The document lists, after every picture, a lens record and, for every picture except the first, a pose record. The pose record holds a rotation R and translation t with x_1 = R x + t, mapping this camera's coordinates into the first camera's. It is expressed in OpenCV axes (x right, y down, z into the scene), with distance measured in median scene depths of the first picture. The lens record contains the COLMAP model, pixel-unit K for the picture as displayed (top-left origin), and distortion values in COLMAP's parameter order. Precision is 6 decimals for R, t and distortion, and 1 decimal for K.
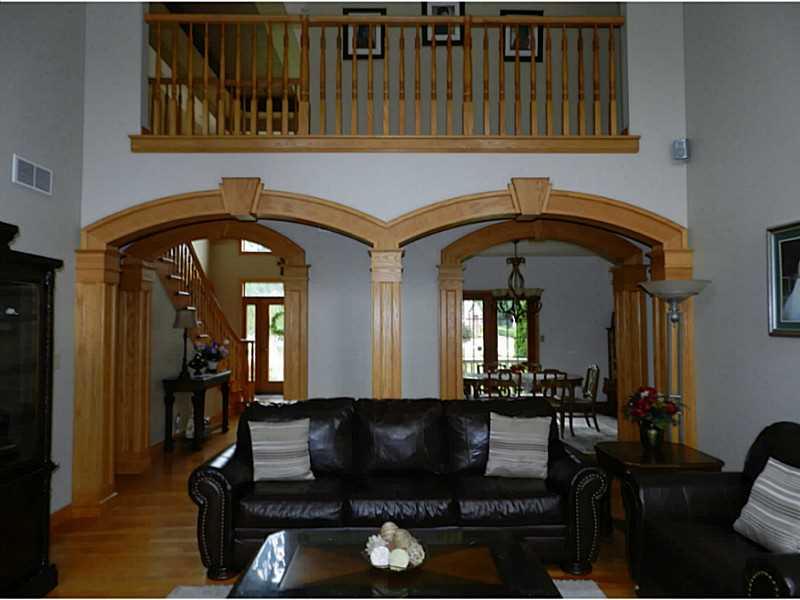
lens RADIAL K [[551.5, 0, 400.0], [0, 551.5, 300.0], [0, 0, 1]] dist [0.008257, 0.001152]
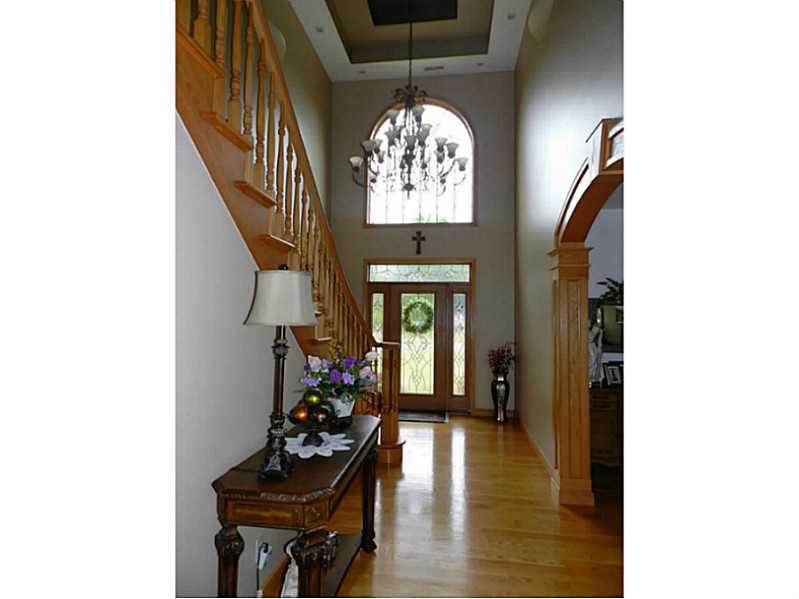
lens RADIAL K [[550.8, 0, 399.5], [0, 550.8, 299.5], [0, 0, 1]] dist [0.008257, 0.001152]
pose [[0.981102, 0.006257, -0.193391, -0.092778], [-0.004926, 0.999961, 0.007364, 0.012399], [0.193429, -0.006272, 0.981094, 0.254182]]
